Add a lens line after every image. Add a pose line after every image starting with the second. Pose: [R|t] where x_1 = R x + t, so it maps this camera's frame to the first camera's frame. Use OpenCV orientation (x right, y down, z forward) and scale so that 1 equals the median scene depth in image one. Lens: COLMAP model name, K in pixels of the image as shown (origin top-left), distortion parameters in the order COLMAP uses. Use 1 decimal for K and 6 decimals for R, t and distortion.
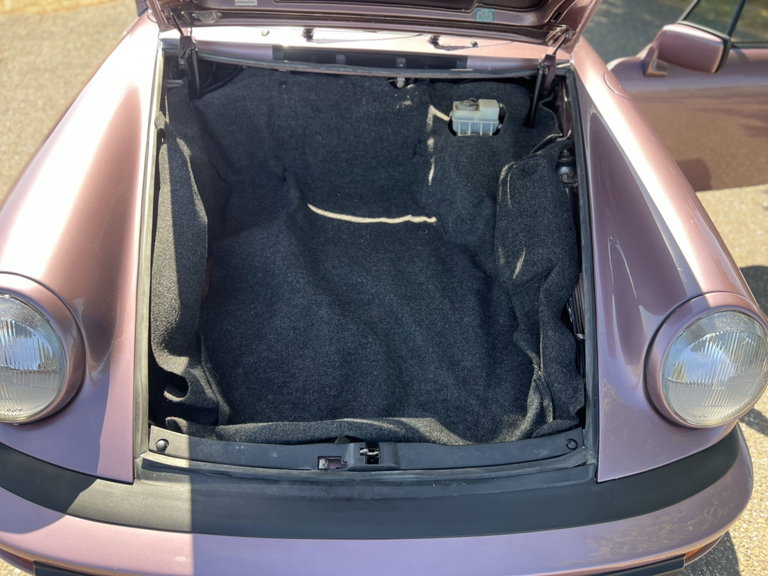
lens RADIAL K [[589.5, 0, 385.1], [0, 589.5, 294.7], [0, 0, 1]] dist [0.040631, -0.051091]
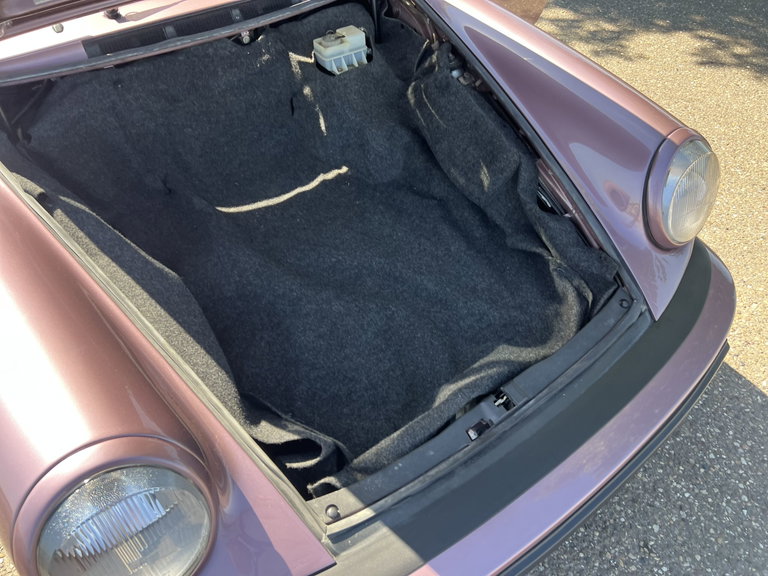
lens RADIAL K [[589.5, 0, 411.9], [0, 589.5, 299.8], [0, 0, 1]] dist [0.040631, -0.051091]
pose [[0.814002, -0.462264, 0.351728, -0.309803], [0.404352, 0.885672, 0.228219, -0.134781], [-0.417014, -0.043549, 0.907856, 0.094348]]
